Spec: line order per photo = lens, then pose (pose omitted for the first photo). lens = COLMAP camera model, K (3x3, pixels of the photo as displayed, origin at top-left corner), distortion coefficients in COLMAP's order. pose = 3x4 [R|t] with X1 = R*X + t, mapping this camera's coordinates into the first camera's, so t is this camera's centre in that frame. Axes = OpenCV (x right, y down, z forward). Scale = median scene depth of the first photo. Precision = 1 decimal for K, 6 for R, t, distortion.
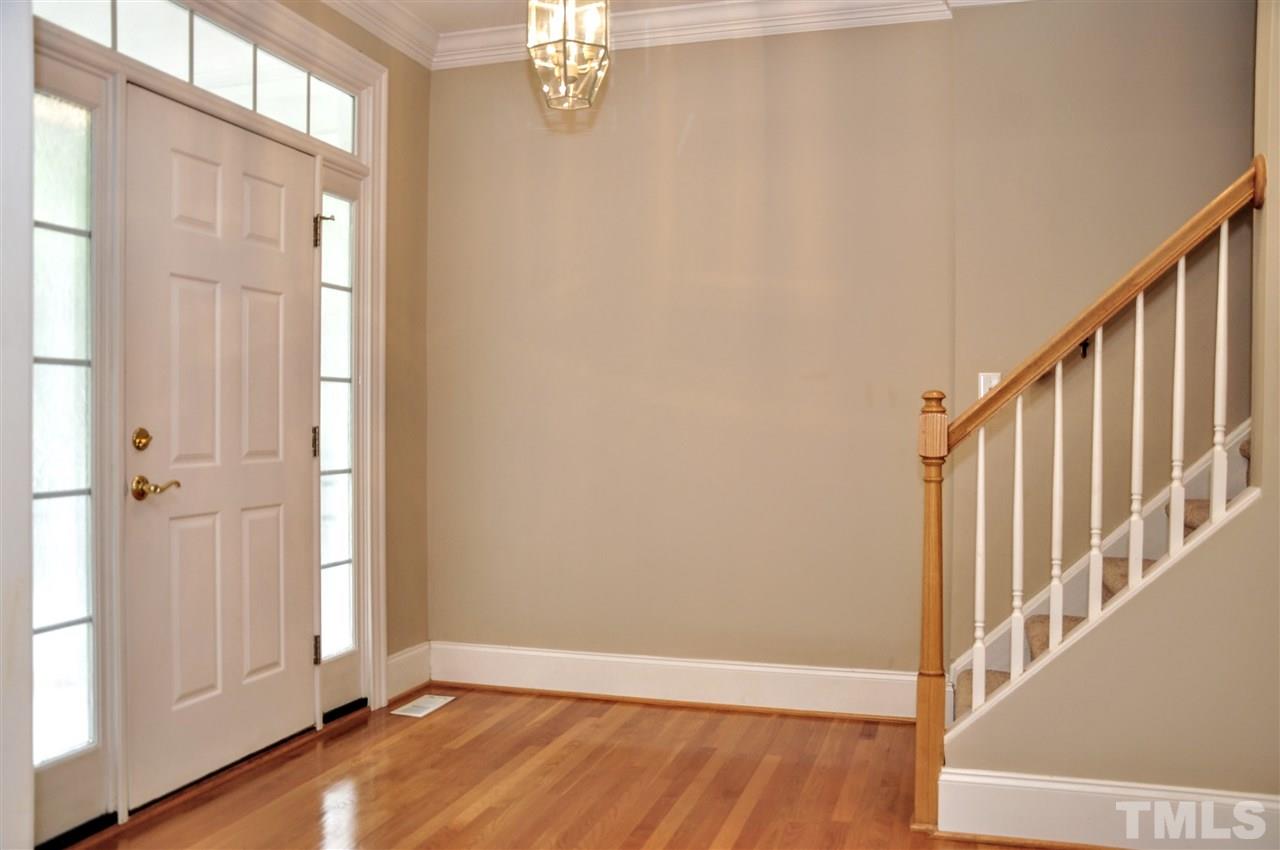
lens RADIAL K [[1058.6, 0, 673.8], [0, 1058.6, 414.6], [0, 0, 1]] dist [-0.119279, 0.099162]
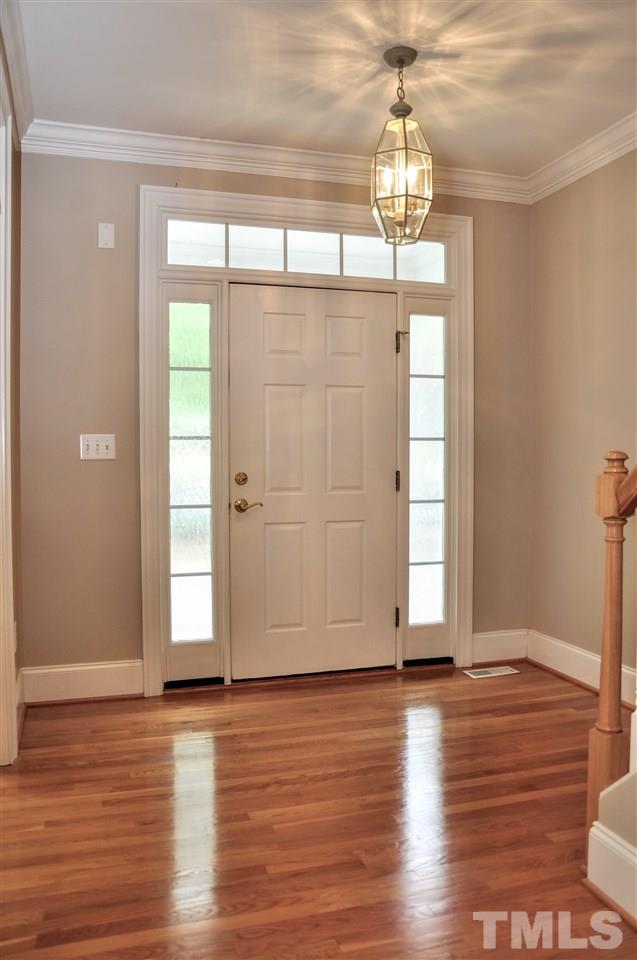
lens RADIAL K [[793.9, 0, 339.4], [0, 793.9, 464.1], [0, 0, 1]] dist [-0.119279, 0.099162]
pose [[0.564814, 0.012101, -0.825129, 0.622121], [0.005388, 0.999817, 0.018351, -0.022373], [0.825201, -0.014811, 0.564646, 0.305829]]
